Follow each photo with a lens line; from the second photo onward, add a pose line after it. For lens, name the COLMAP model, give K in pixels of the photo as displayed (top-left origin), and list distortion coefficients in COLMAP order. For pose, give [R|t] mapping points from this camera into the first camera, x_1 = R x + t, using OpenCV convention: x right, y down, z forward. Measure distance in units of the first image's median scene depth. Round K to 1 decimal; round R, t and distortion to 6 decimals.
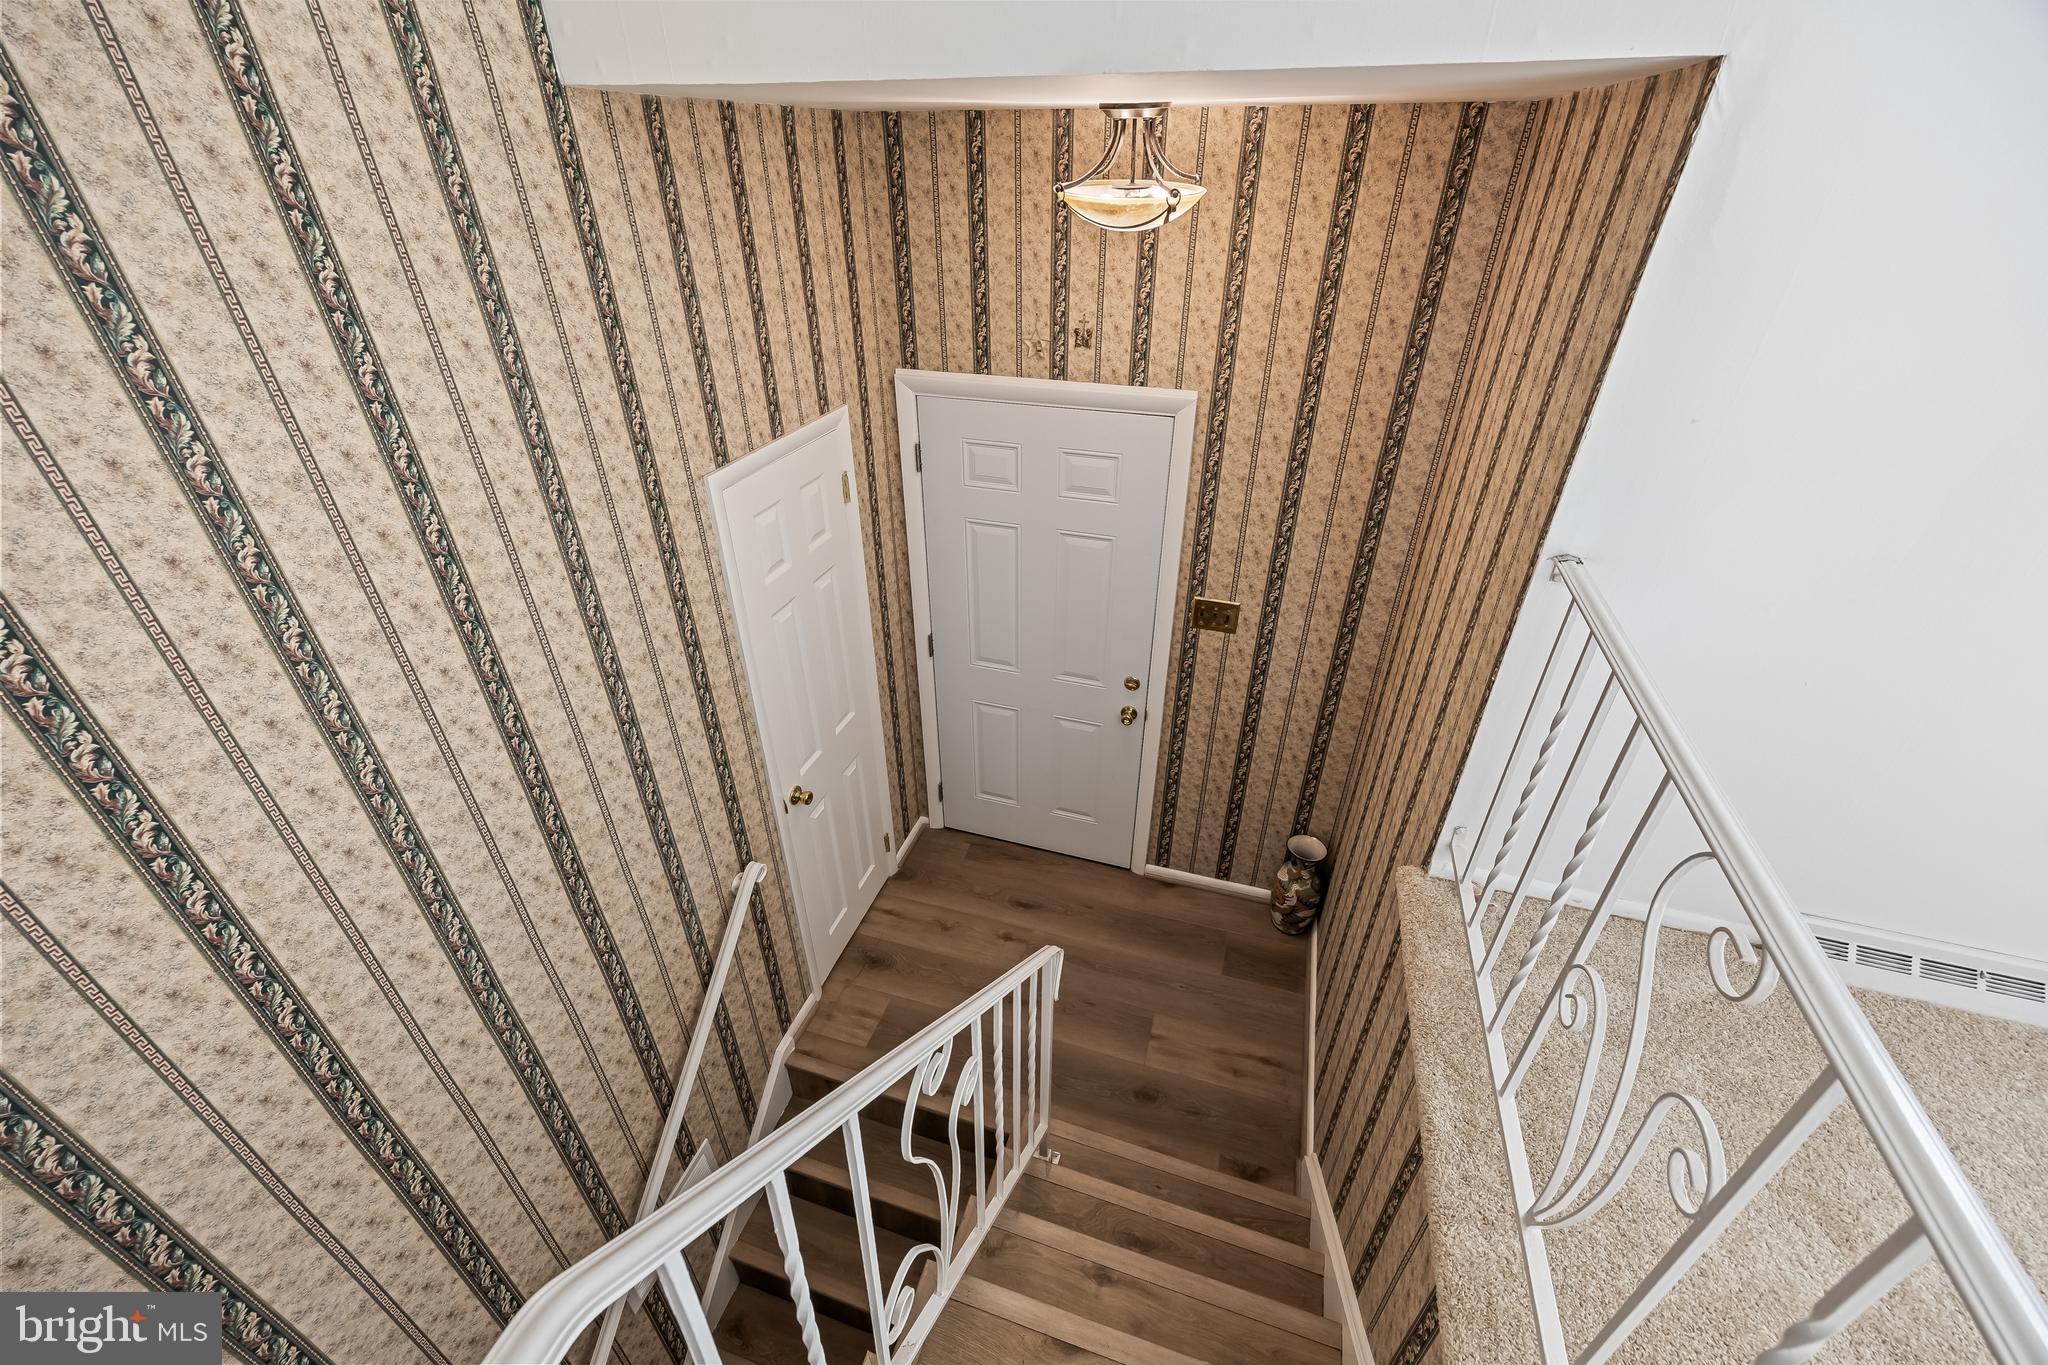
lens RADIAL K [[821.2, 0, 1024.0], [0, 821.2, 682.5], [0, 0, 1]] dist [0.000248, 0.000007]
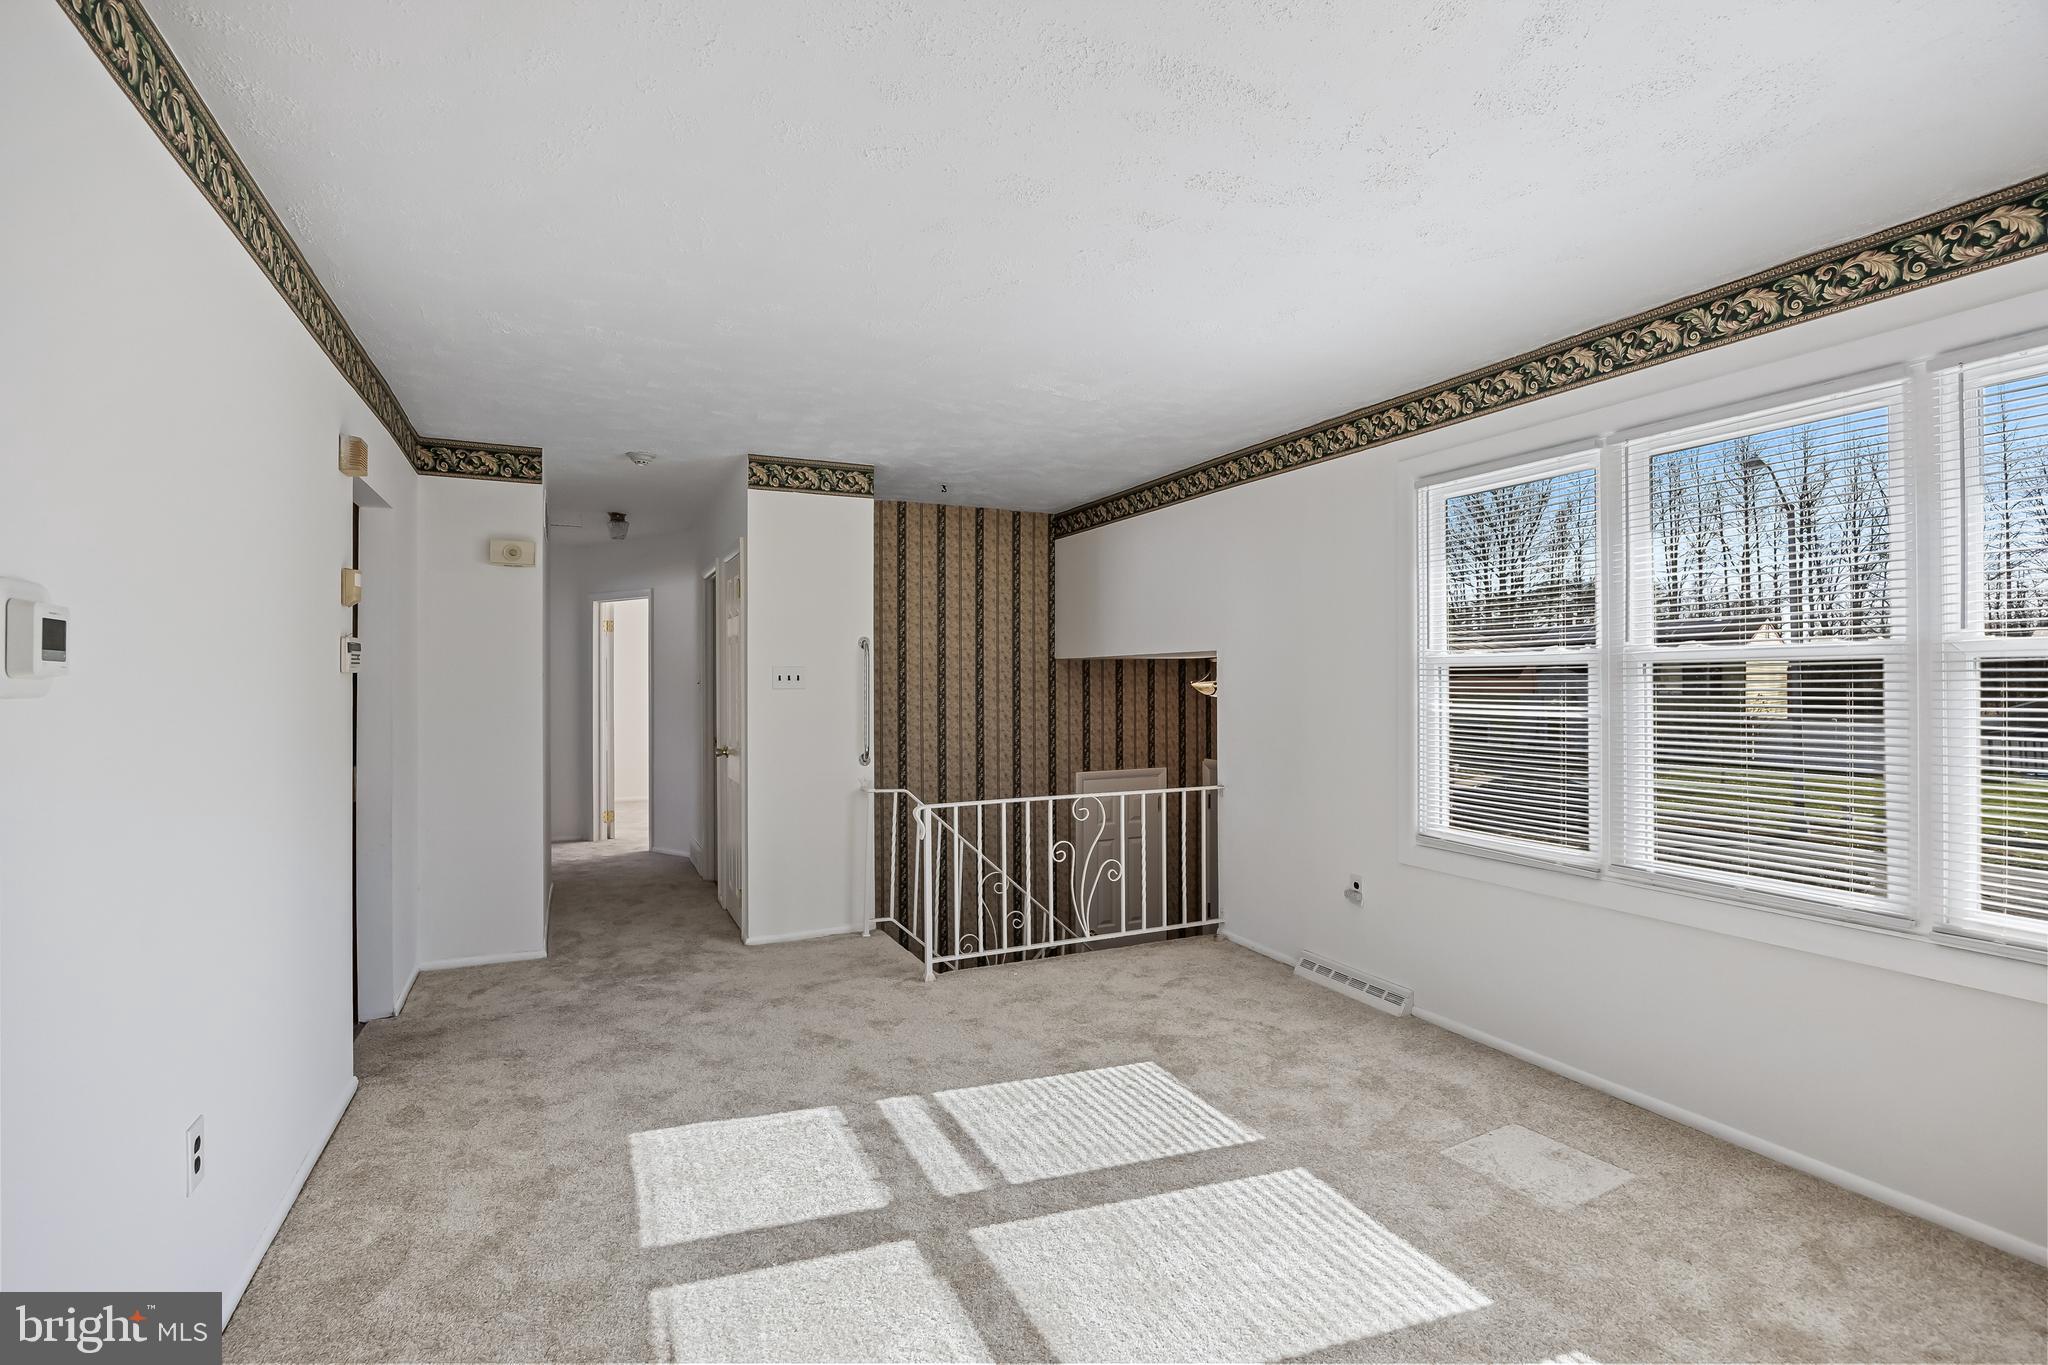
lens RADIAL K [[975.4, 0, 997.8], [0, 975.4, 677.5], [0, 0, 1]] dist [0.015610, -0.001687]
pose [[0.653613, -0.003449, -0.756821, 2.080981], [-0.402576, 0.845198, -0.351529, 0.800686], [0.640876, 0.534442, 0.551044, -1.242594]]
